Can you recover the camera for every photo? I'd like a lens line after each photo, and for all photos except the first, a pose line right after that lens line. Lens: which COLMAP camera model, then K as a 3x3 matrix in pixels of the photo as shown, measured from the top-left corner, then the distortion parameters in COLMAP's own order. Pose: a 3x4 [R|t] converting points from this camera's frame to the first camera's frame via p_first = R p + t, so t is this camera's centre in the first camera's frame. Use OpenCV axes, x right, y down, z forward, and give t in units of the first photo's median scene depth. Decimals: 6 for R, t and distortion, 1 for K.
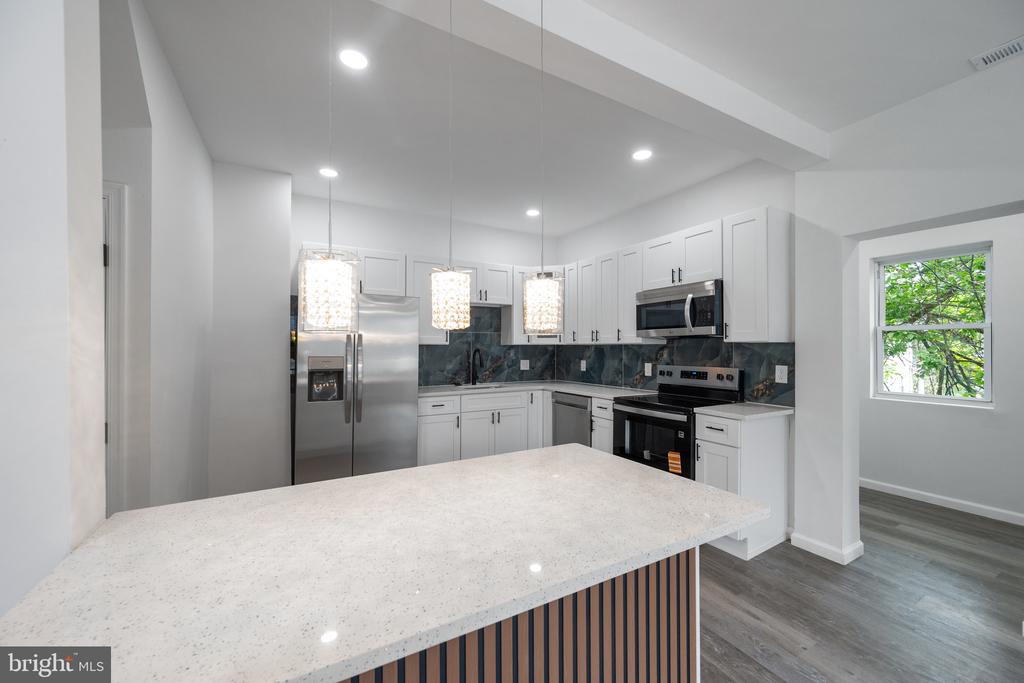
lens RADIAL K [[401.2, 0, 511.4], [0, 401.2, 345.6], [0, 0, 1]] dist [-0.000034, -0.000007]
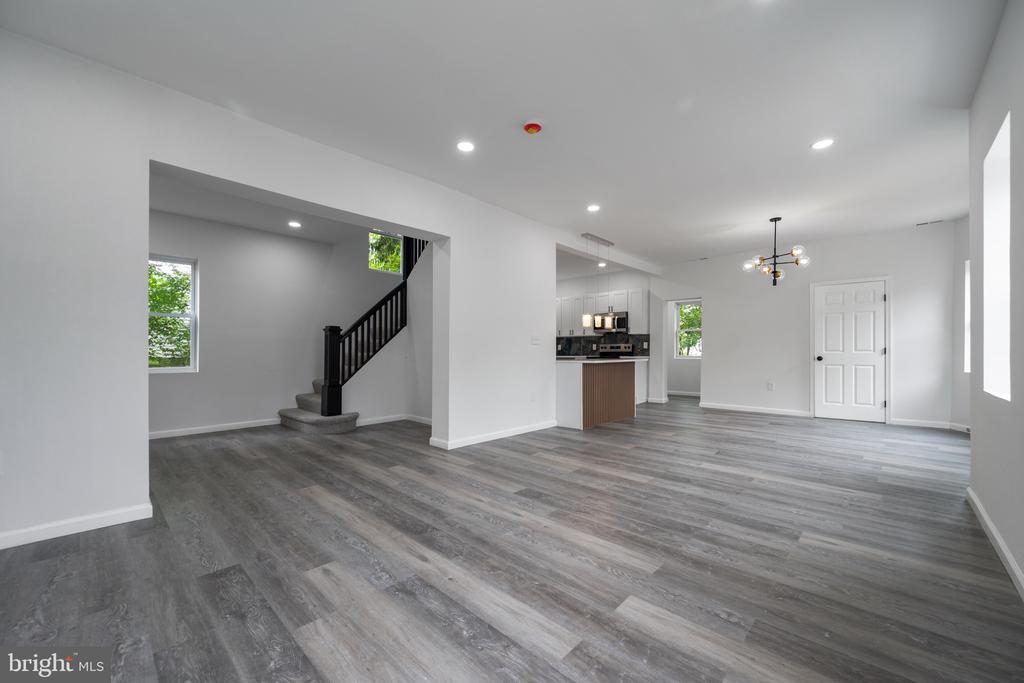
lens RADIAL K [[404.2, 0, 512.9], [0, 404.2, 357.7], [0, 0, 1]] dist [0.001878, 0.000169]
pose [[0.953548, -0.004433, 0.301208, -0.935890], [-0.001202, 0.999828, 0.018519, 0.090094], [-0.301238, -0.018021, 0.953379, -1.249366]]
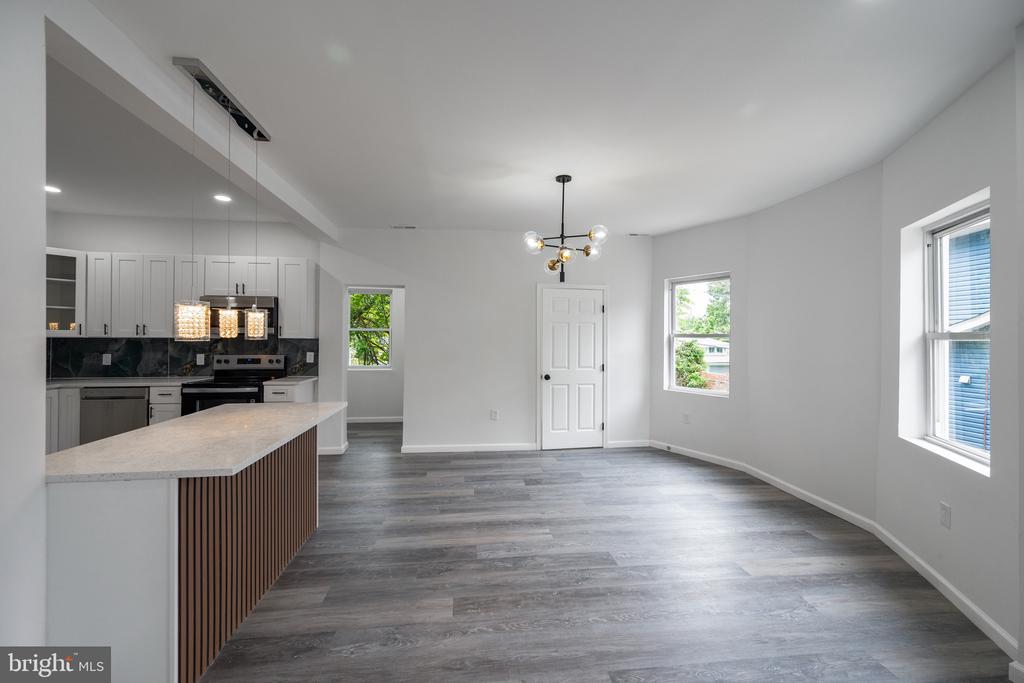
lens RADIAL K [[403.5, 0, 510.2], [0, 403.5, 336.5], [0, 0, 1]] dist [0.001162, -0.000032]
pose [[0.378768, 0.006277, 0.925470, -0.486378], [-0.011358, 0.999933, -0.002134, -0.018876], [-0.925422, -0.009703, 0.378814, -0.351942]]
